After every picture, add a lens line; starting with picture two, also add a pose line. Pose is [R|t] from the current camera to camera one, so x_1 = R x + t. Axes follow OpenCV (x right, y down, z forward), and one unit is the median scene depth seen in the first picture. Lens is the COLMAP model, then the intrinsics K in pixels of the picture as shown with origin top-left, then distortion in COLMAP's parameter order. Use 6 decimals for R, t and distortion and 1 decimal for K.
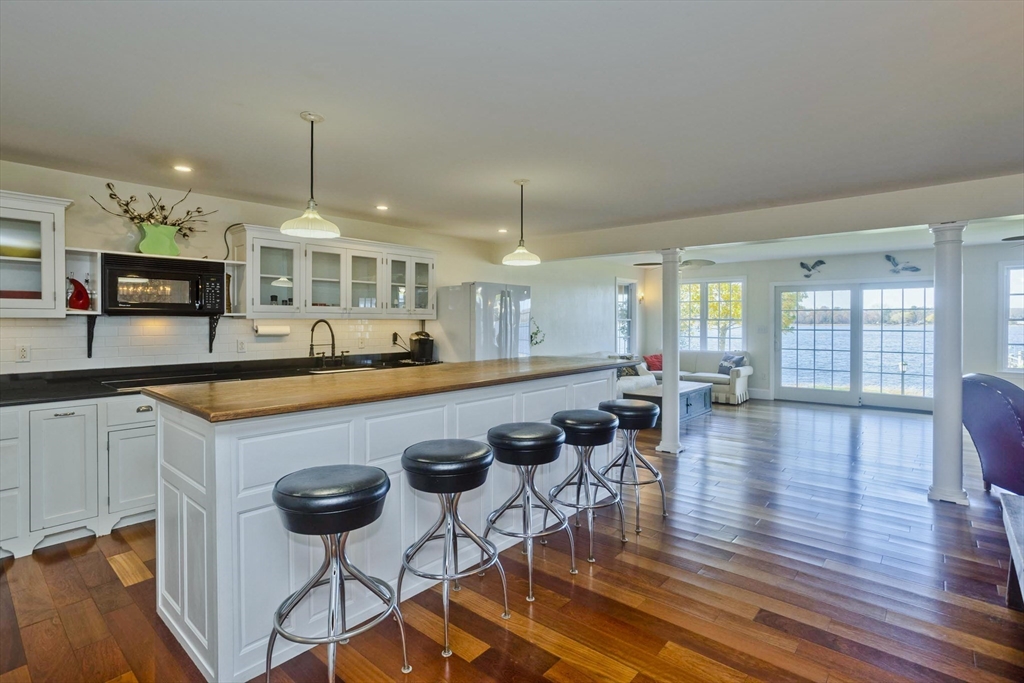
lens RADIAL K [[506.9, 0, 511.4], [0, 506.9, 325.1], [0, 0, 1]] dist [-0.026852, 0.009600]
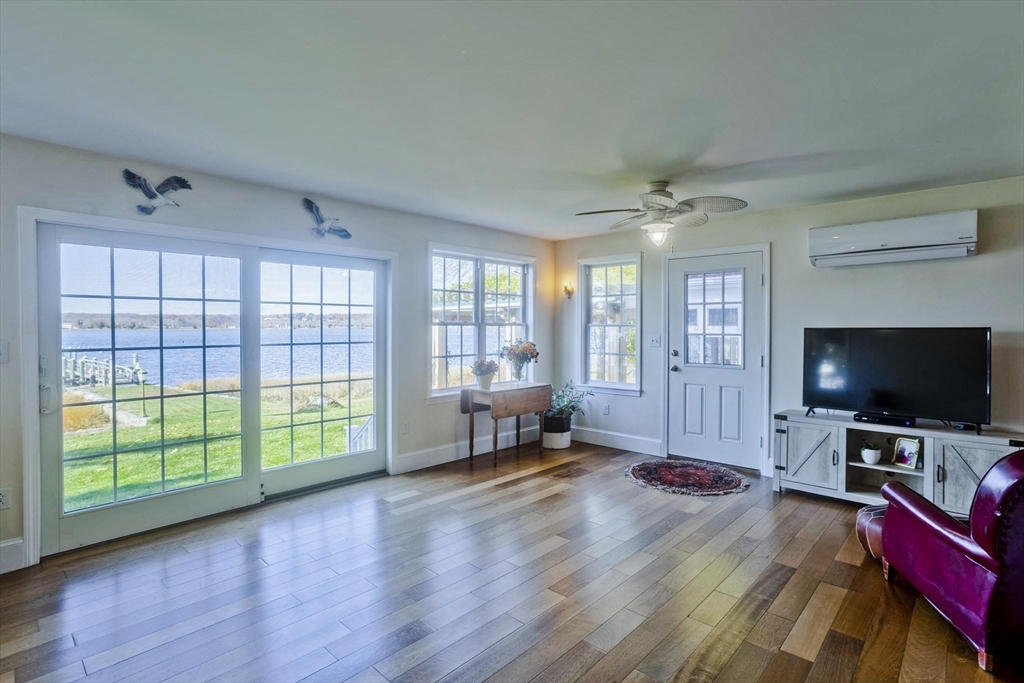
lens RADIAL K [[506.9, 0, 515.8], [0, 506.9, 337.6], [0, 0, 1]] dist [-0.026852, 0.009600]
pose [[0.049764, -0.022061, 0.998517, 0.387769], [0.014124, 0.999672, 0.021382, -0.006246], [-0.998661, 0.013039, 0.050060, 1.251972]]
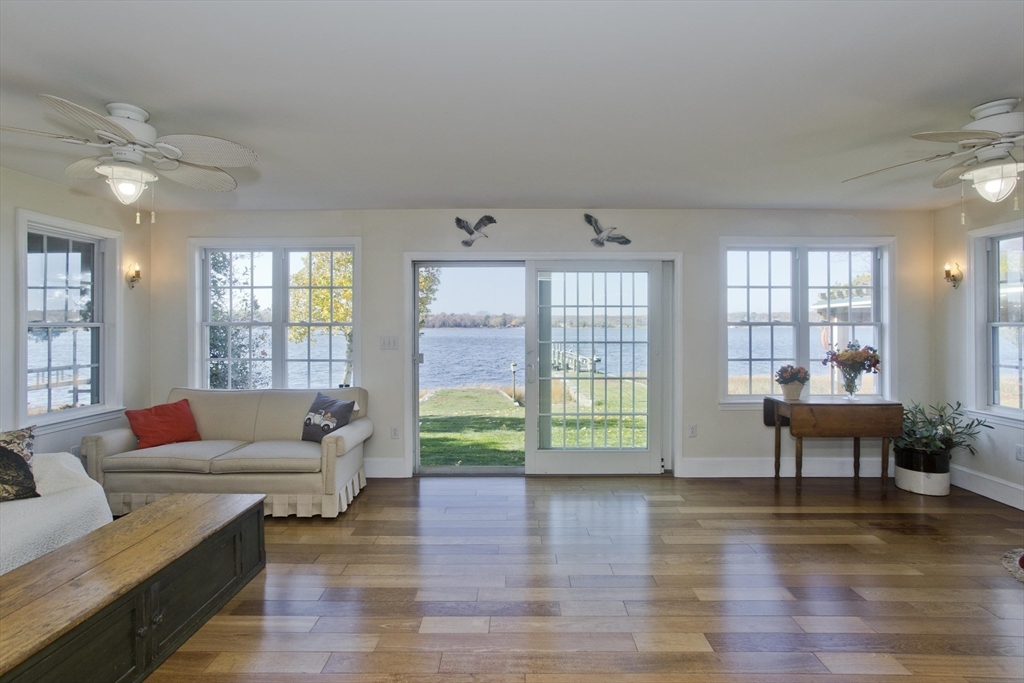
lens RADIAL K [[506.9, 0, 520.8], [0, 506.9, 325.5], [0, 0, 1]] dist [-0.026852, 0.009600]
pose [[0.762218, -0.000330, 0.647321, 0.501965], [0.010140, 0.999883, -0.011430, -0.004074], [-0.647241, 0.015276, 0.762132, 0.985401]]
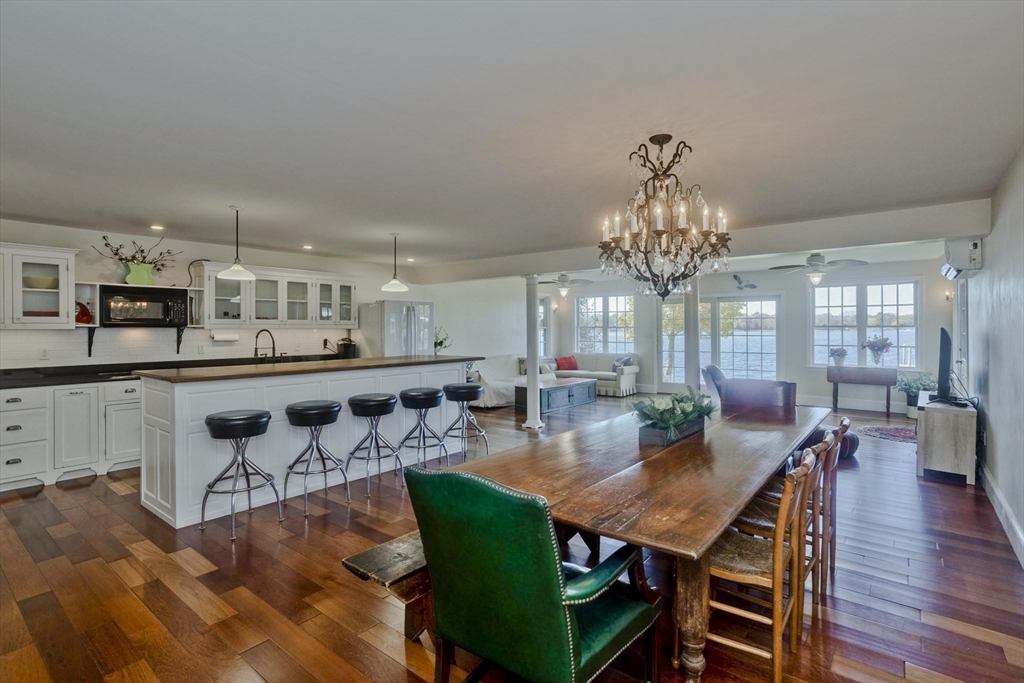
lens RADIAL K [[506.9, 0, 519.3], [0, 506.9, 328.5], [0, 0, 1]] dist [-0.026852, 0.009600]
pose [[0.998910, -0.005442, 0.046358, 0.252983], [0.005880, 0.999939, -0.009316, 0.003612], [-0.046304, 0.009578, 0.998881, -0.387229]]
